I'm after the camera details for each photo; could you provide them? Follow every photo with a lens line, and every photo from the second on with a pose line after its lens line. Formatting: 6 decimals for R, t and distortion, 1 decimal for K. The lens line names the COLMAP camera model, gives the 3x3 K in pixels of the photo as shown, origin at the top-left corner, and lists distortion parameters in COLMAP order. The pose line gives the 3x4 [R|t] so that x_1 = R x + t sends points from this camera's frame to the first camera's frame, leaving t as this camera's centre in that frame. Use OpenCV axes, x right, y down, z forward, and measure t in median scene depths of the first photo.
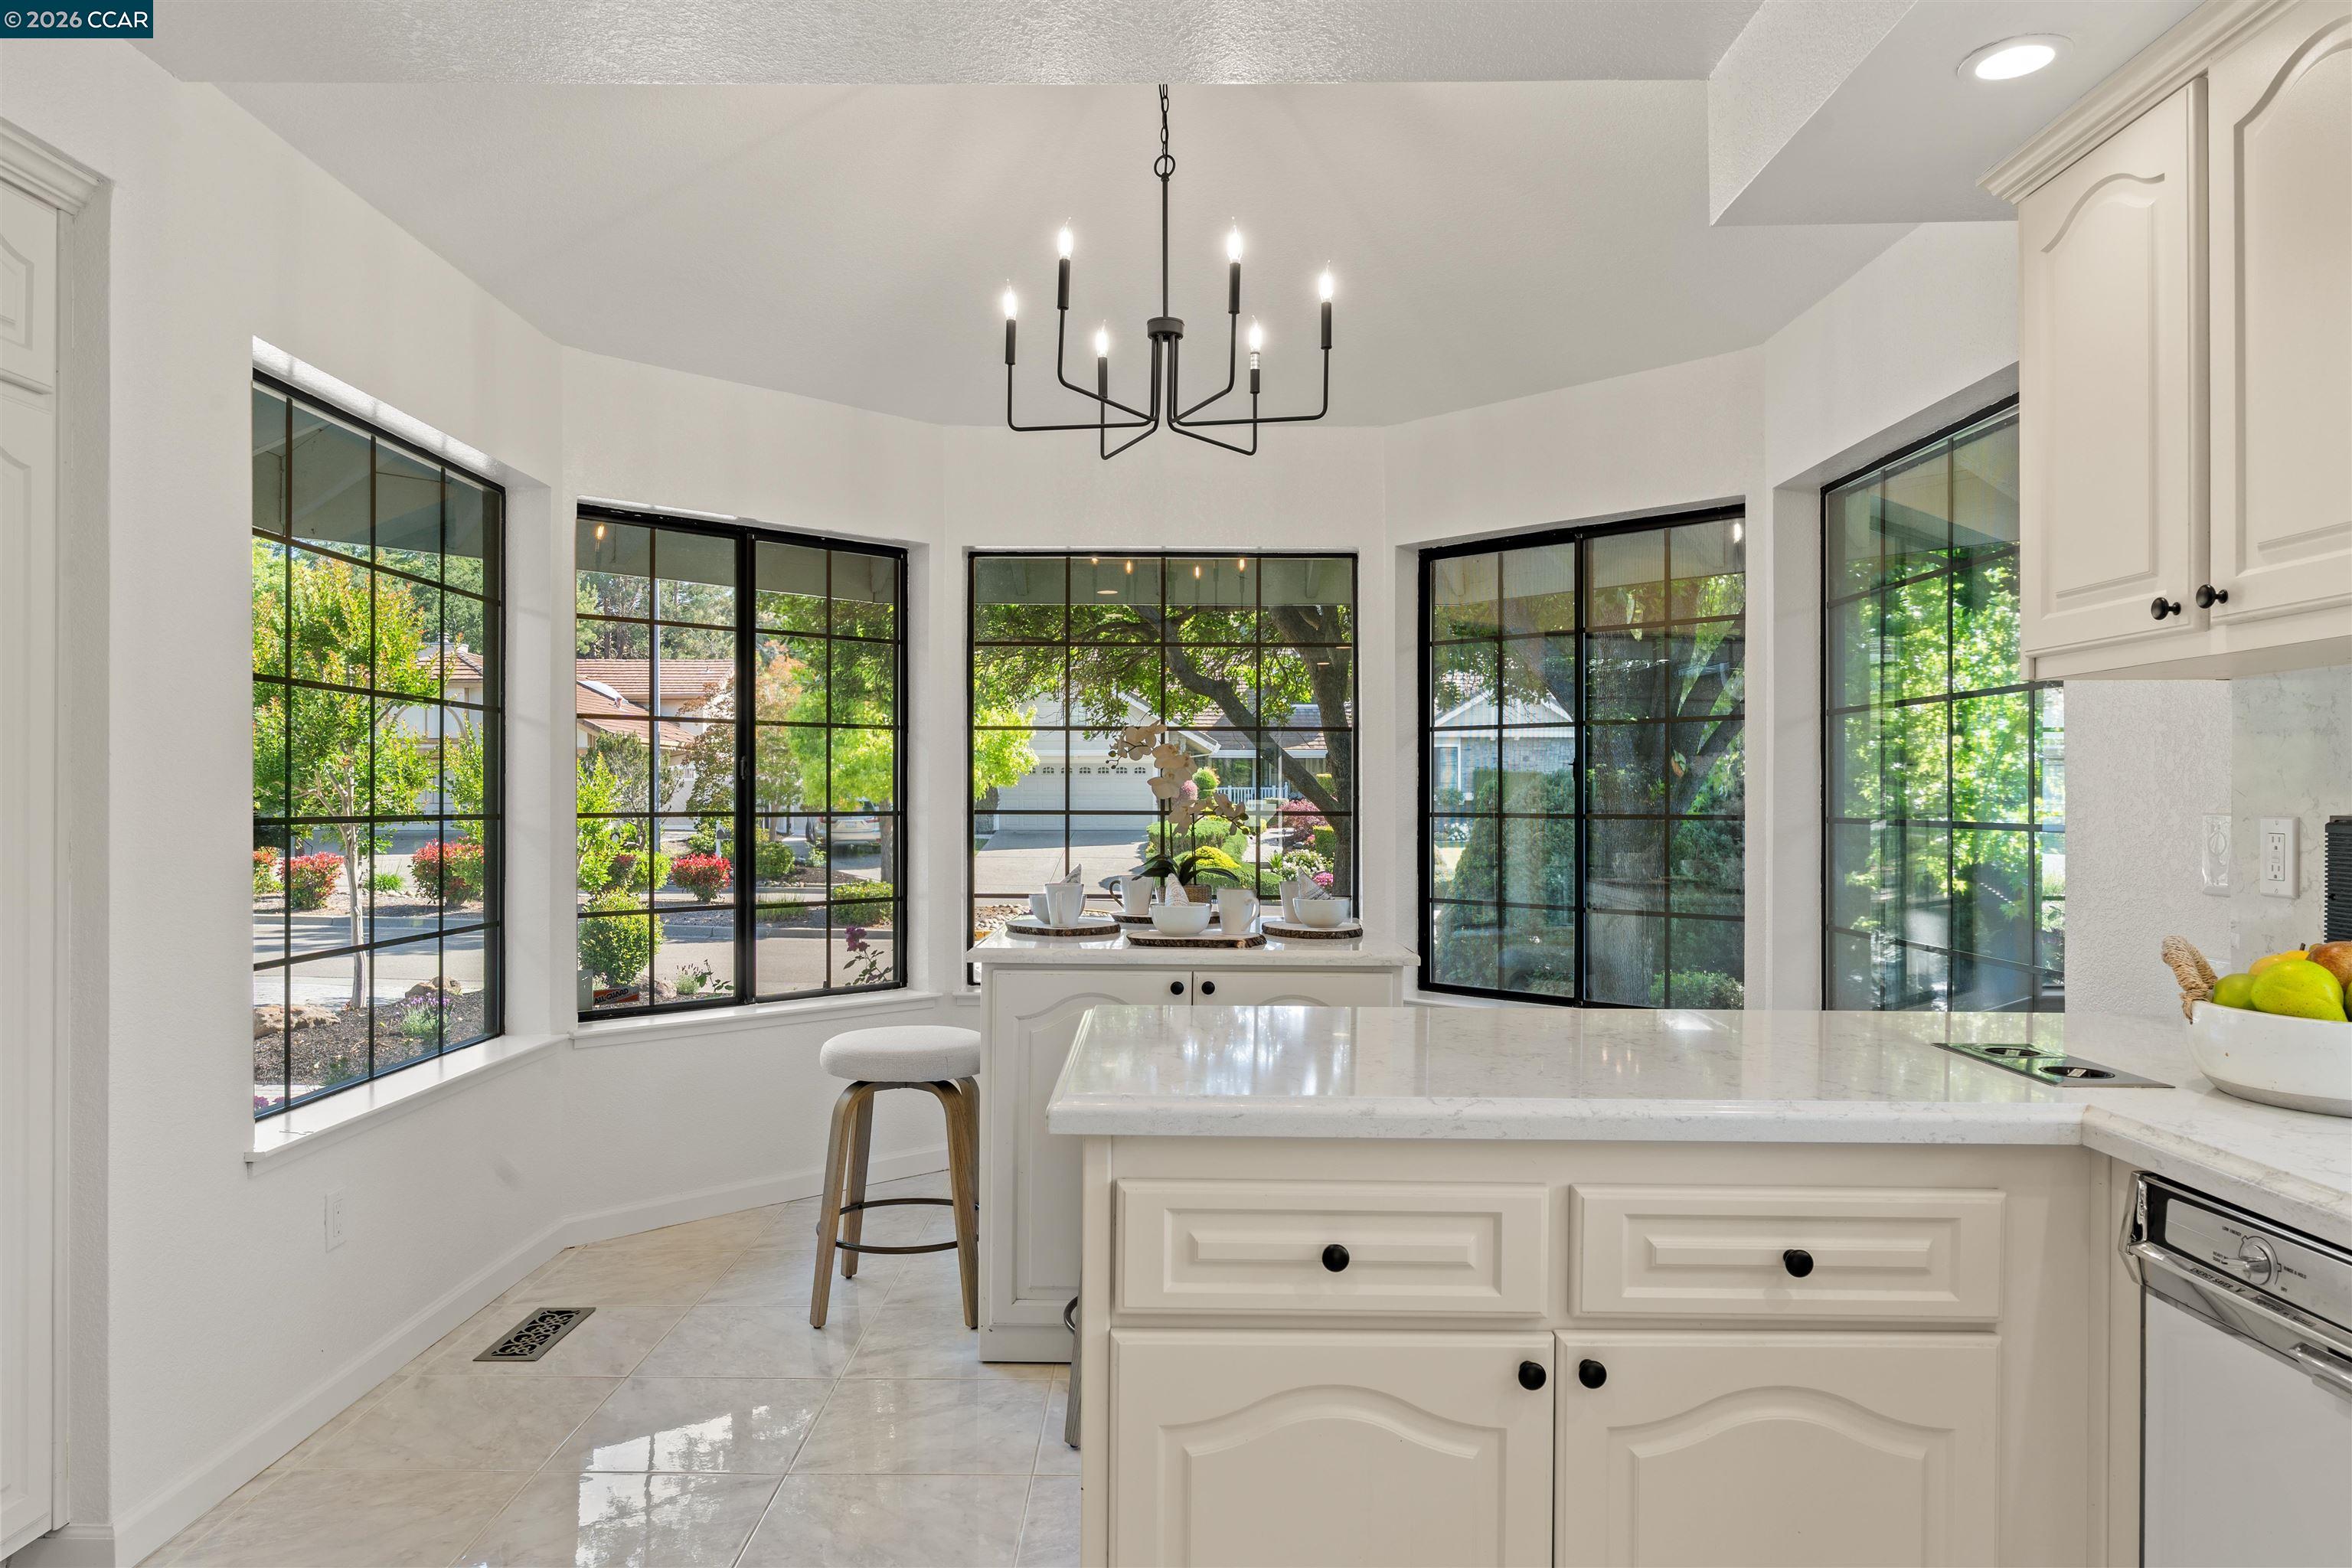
lens RADIAL K [[1531.9, 0, 1160.1], [0, 1531.9, 801.1], [0, 0, 1]] dist [0.000802, -0.001018]
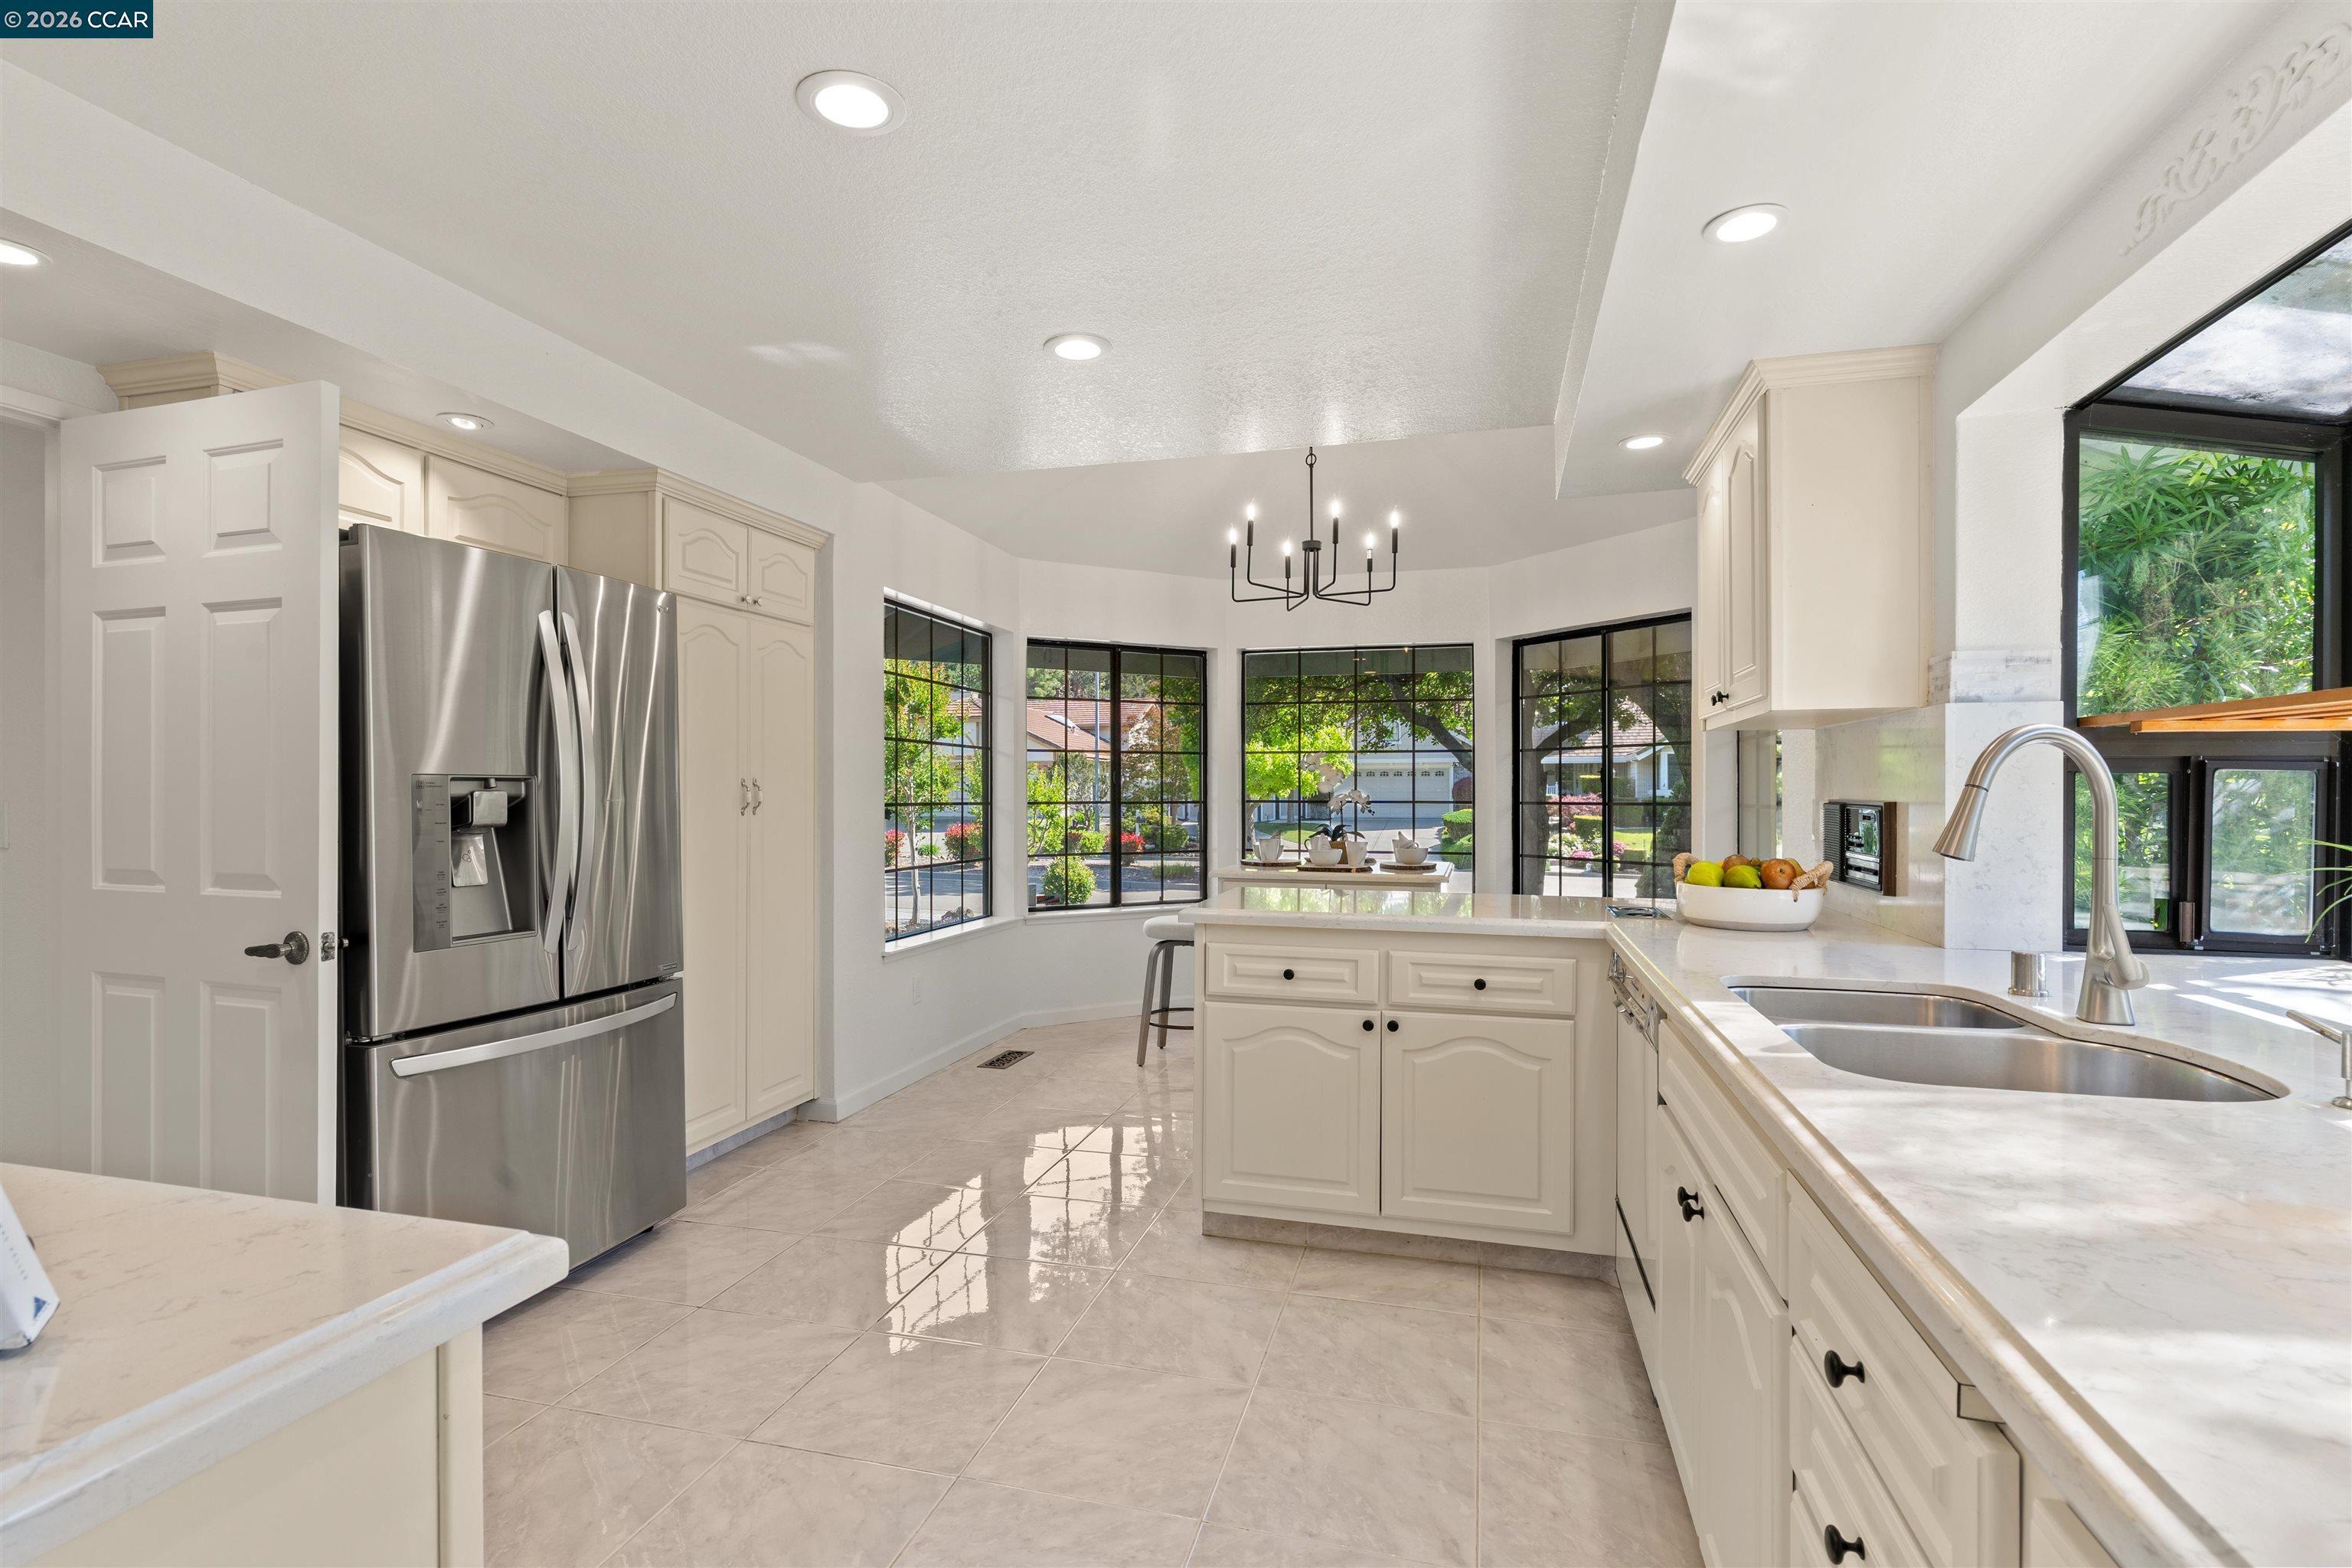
lens RADIAL K [[1137.3, 0, 1161.0], [0, 1137.3, 797.4], [0, 0, 1]] dist [0.004704, 0.000488]
pose [[0.964916, -0.002321, -0.262550, 0.176659], [0.002465, 0.999997, 0.000219, 0.002793], [0.262549, -0.000859, 0.964918, -0.375719]]
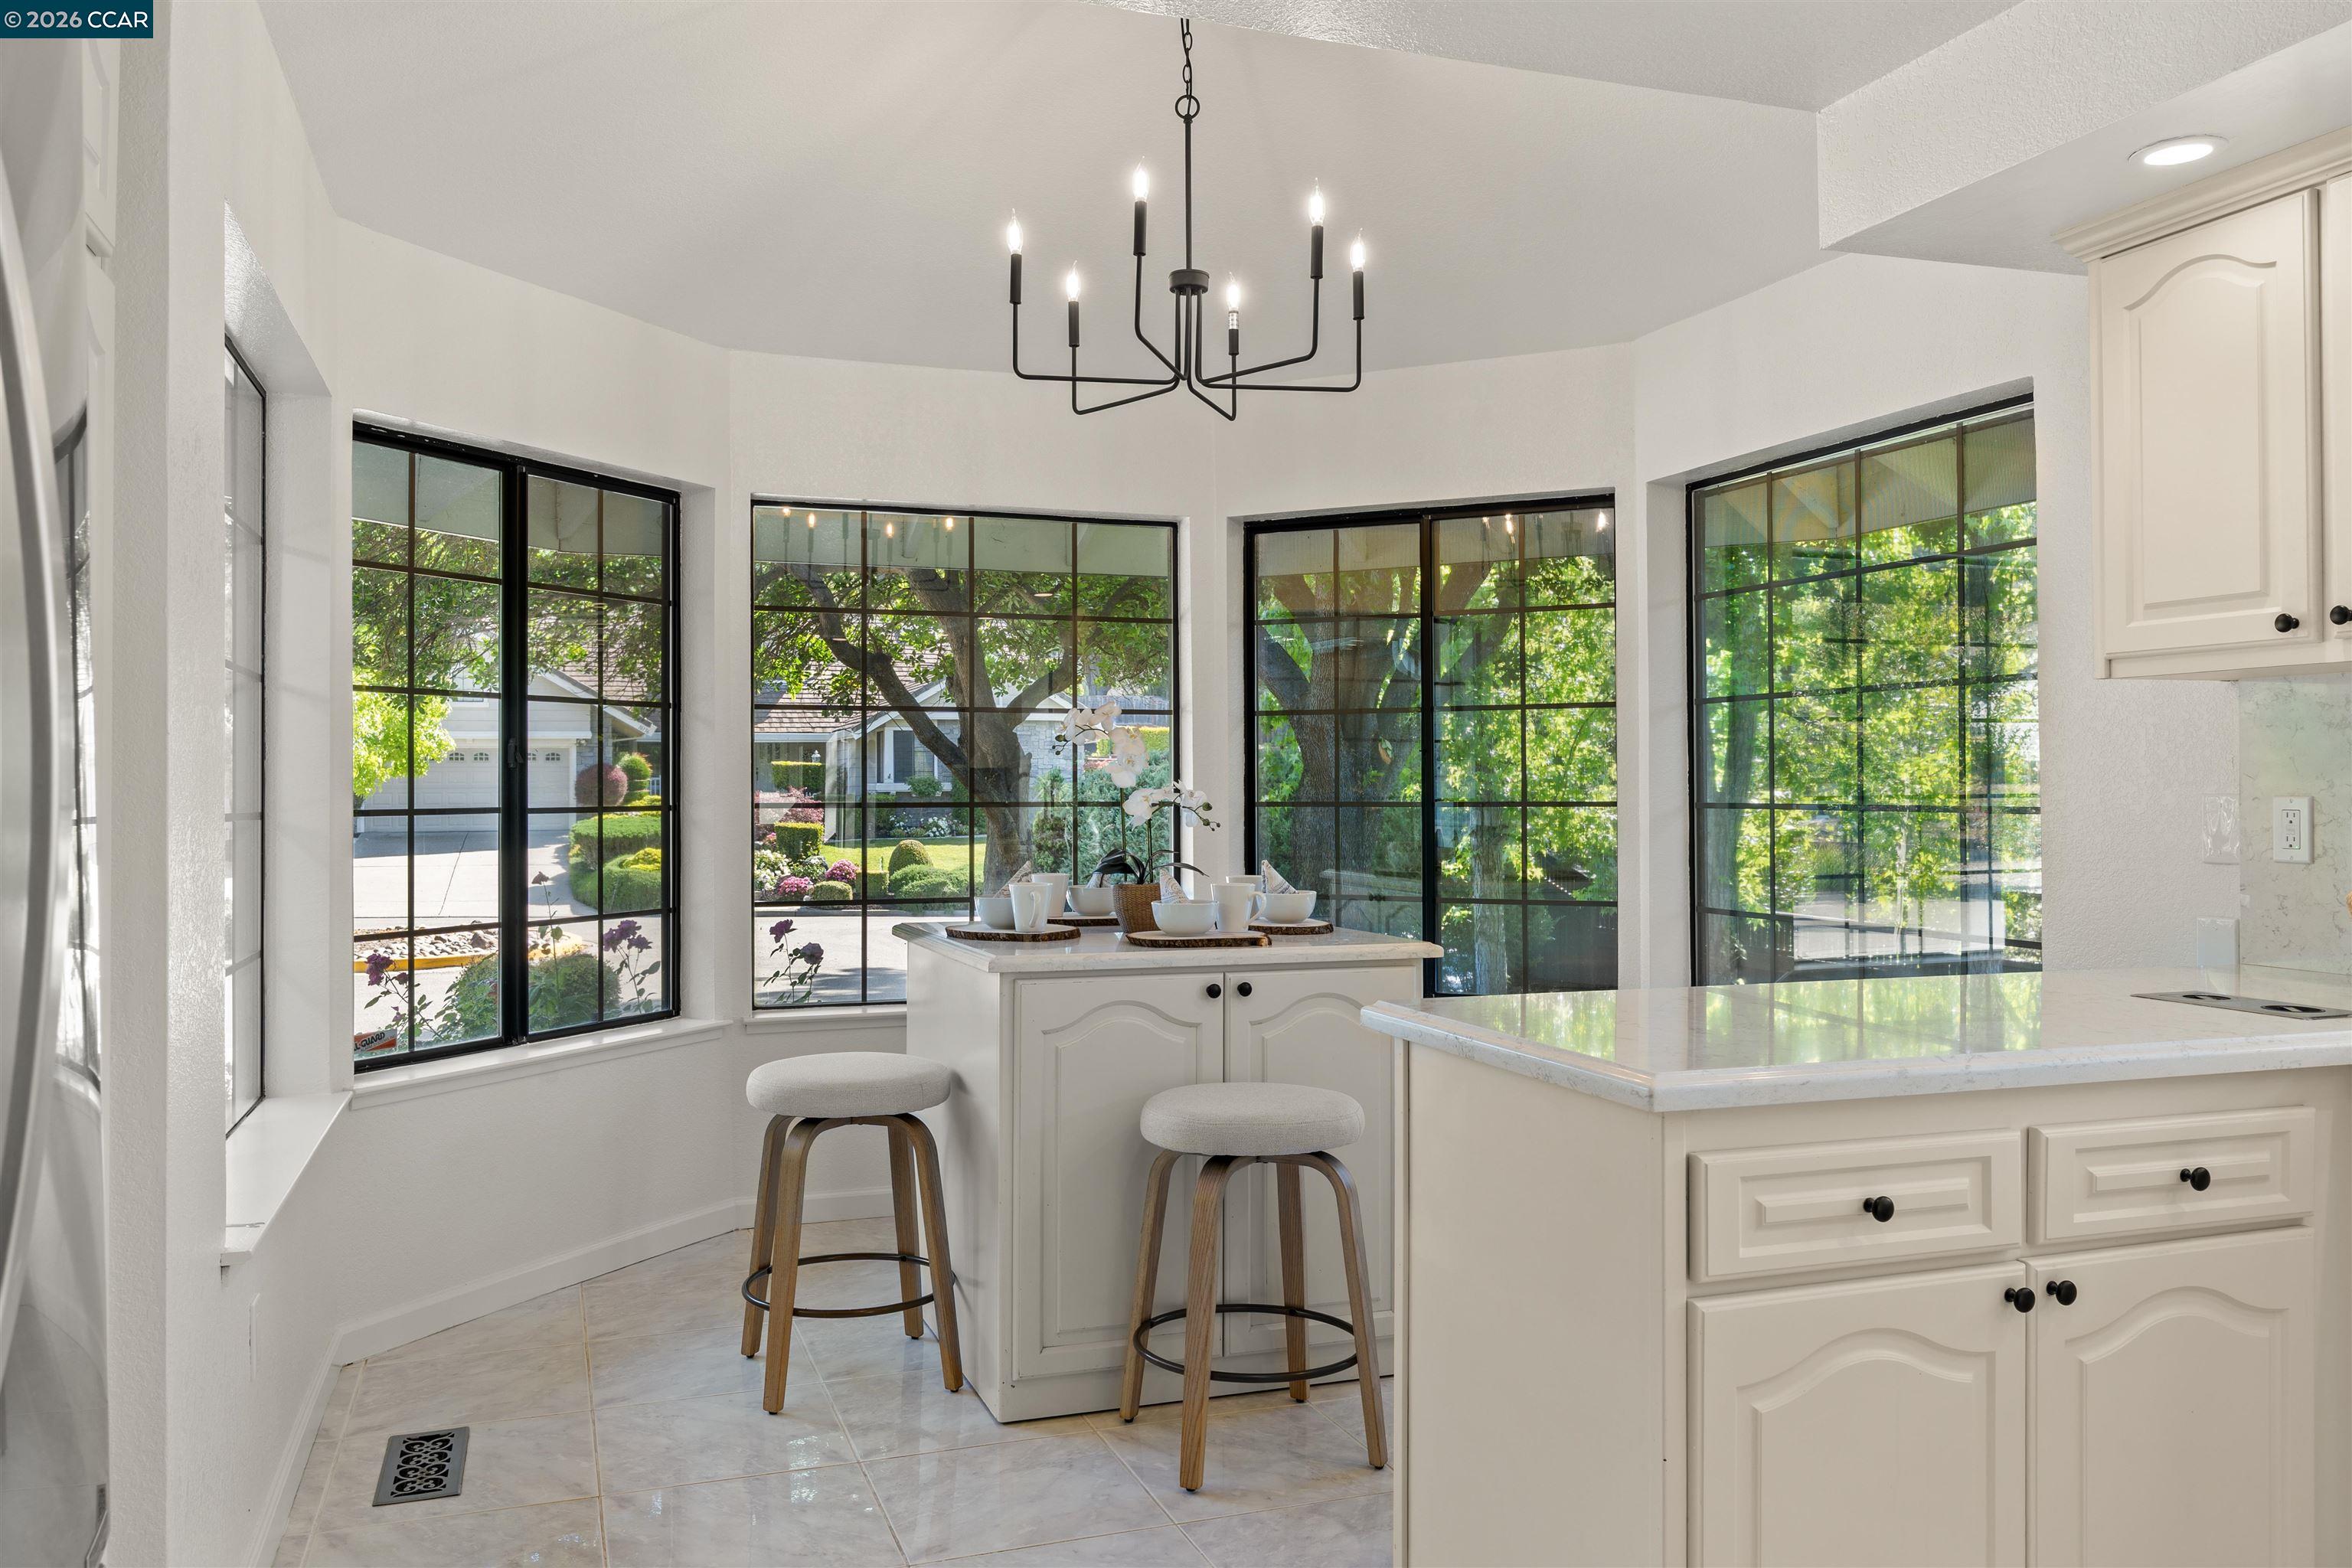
lens RADIAL K [[1765.1, 0, 1182.3], [0, 1765.1, 771.8], [0, 0, 1]] dist [-0.000929, 0.005153]
pose [[0.937646, -0.002166, 0.347586, -0.340874], [0.006166, 0.999927, -0.010404, 0.000146], [-0.347538, 0.011898, 0.937590, 0.001045]]
